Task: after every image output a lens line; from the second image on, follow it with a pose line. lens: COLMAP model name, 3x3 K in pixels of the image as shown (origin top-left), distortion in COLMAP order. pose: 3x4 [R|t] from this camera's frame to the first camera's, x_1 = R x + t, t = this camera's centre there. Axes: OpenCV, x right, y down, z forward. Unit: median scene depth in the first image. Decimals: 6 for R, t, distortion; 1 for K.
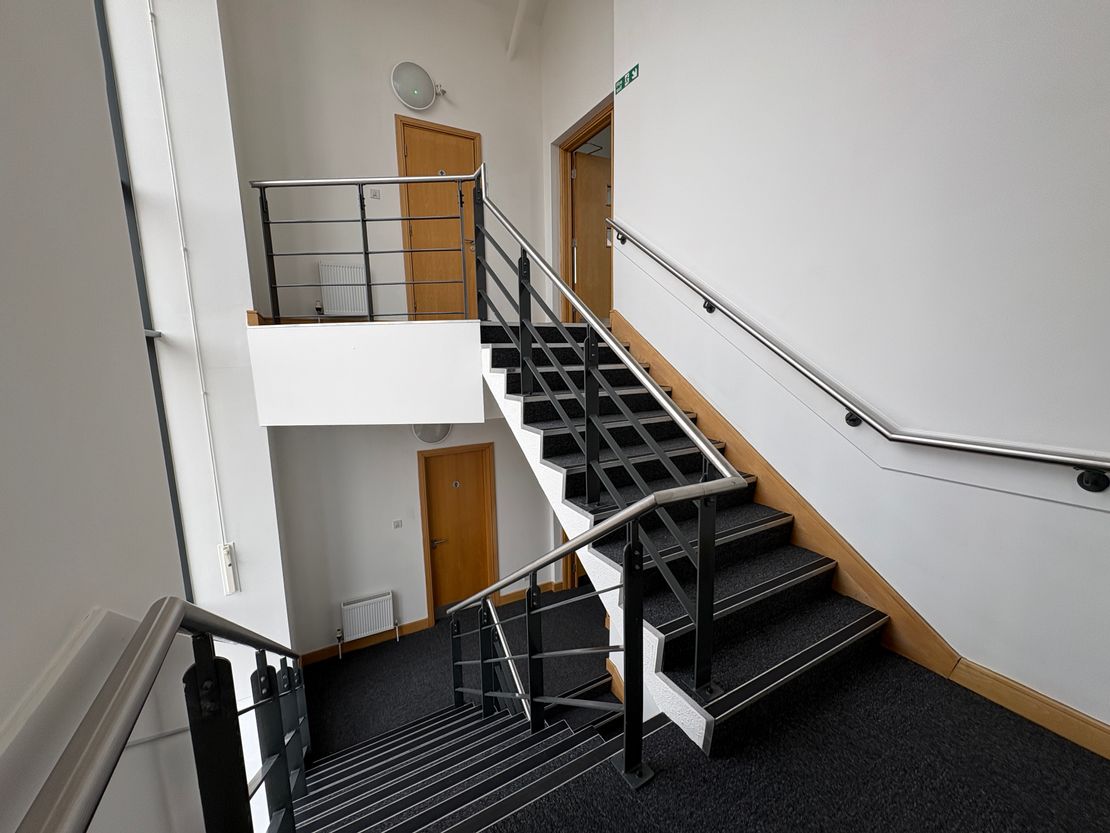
lens RADIAL K [[441.5, 0, 555.0], [0, 441.5, 416.5], [0, 0, 1]] dist [0.000884, 0.000115]
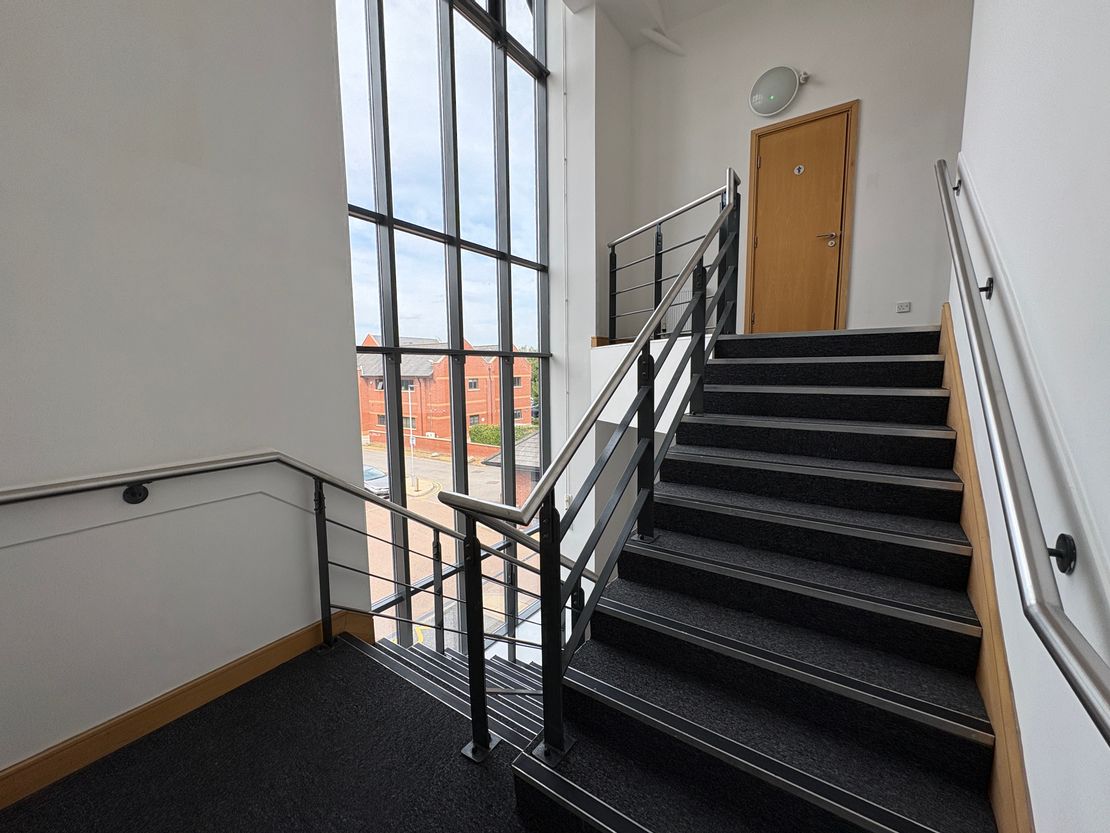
lens RADIAL K [[441.5, 0, 555.0], [0, 441.5, 416.5], [0, 0, 1]] dist [0.000884, 0.000115]
pose [[0.438929, 0.111906, -0.891526, 0.453040], [-0.134138, 0.989256, 0.058132, -0.043053], [0.888452, 0.094072, 0.449225, 0.232600]]
